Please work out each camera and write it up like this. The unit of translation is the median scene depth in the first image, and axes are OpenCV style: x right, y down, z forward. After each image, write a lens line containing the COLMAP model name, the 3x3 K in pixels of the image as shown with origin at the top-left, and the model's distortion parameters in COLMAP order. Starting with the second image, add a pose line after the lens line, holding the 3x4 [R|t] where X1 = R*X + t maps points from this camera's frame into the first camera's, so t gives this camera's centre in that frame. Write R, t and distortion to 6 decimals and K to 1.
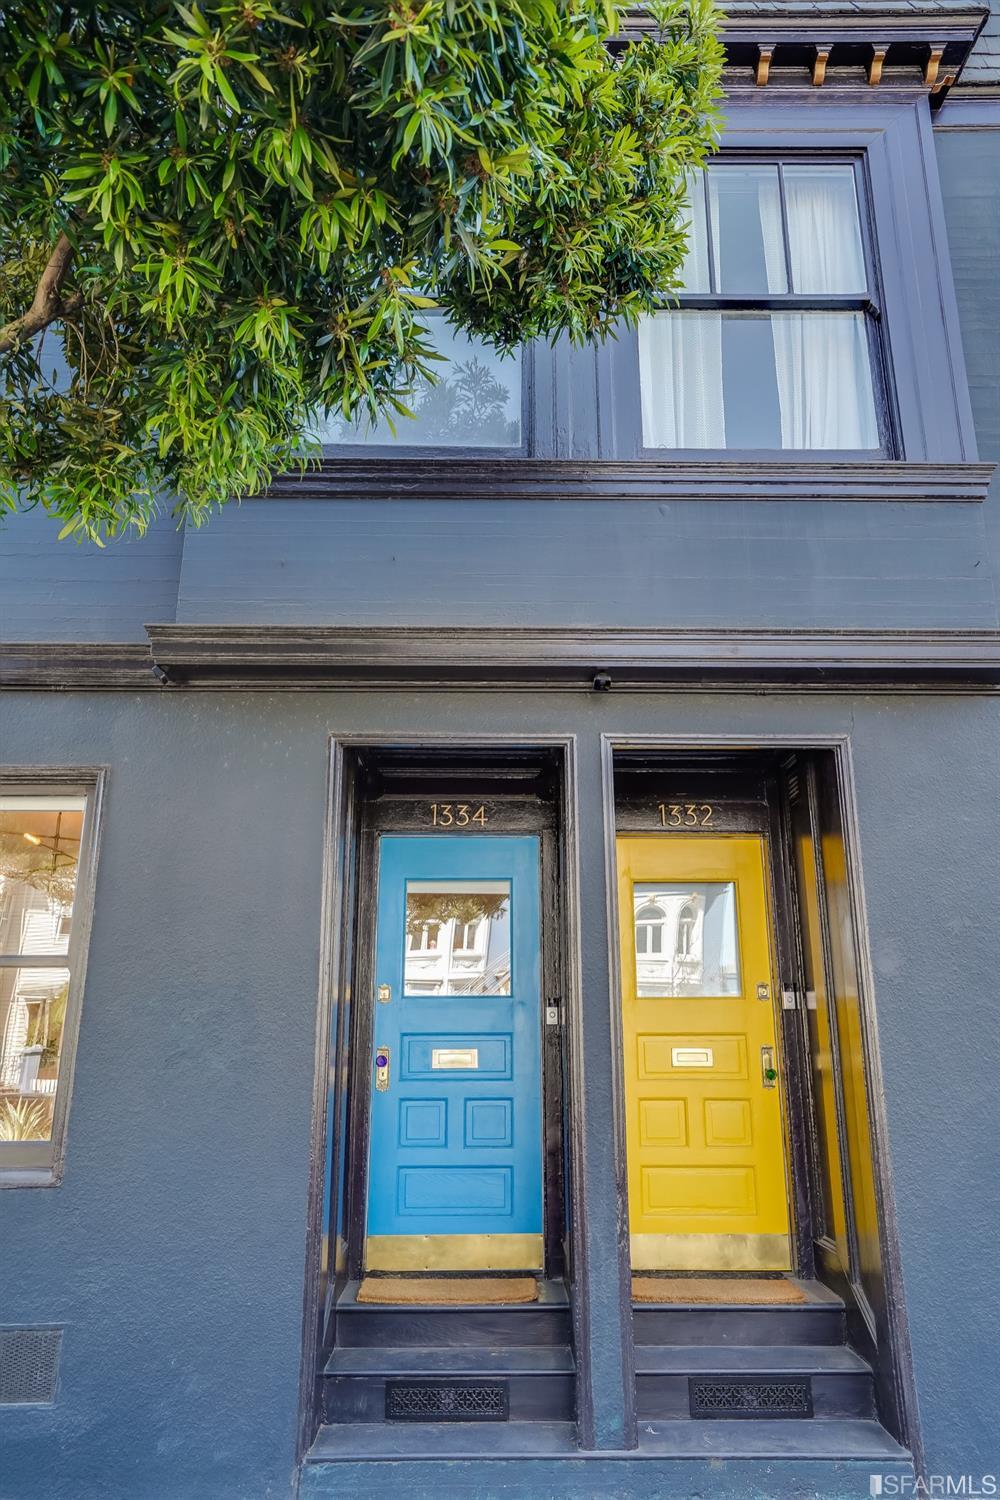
lens RADIAL K [[1033.2, 0, 500.0], [0, 1033.2, 750.0], [0, 0, 1]] dist [-0.029646, 0.062399]
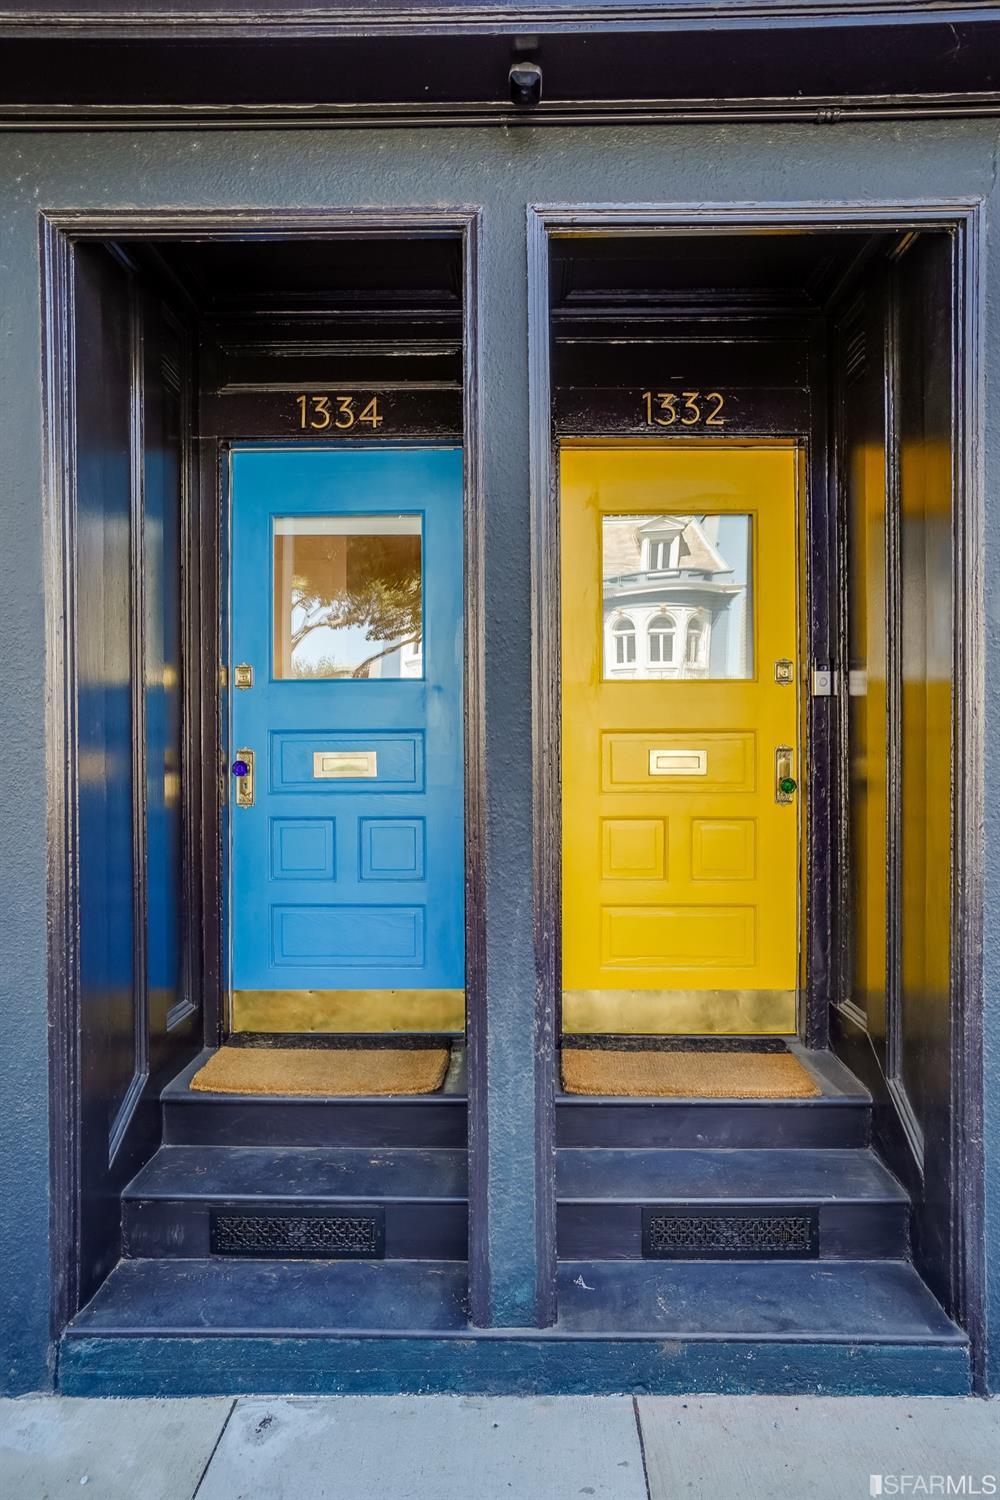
lens RADIAL K [[876.4, 0, 518.0], [0, 876.4, 746.5], [0, 0, 1]] dist [-0.039932, 0.037093]
pose [[0.999601, -0.002006, -0.028158, 0.099625], [0.009783, 0.960273, 0.278891, 0.126142], [0.026480, -0.279055, 0.959910, 0.448562]]
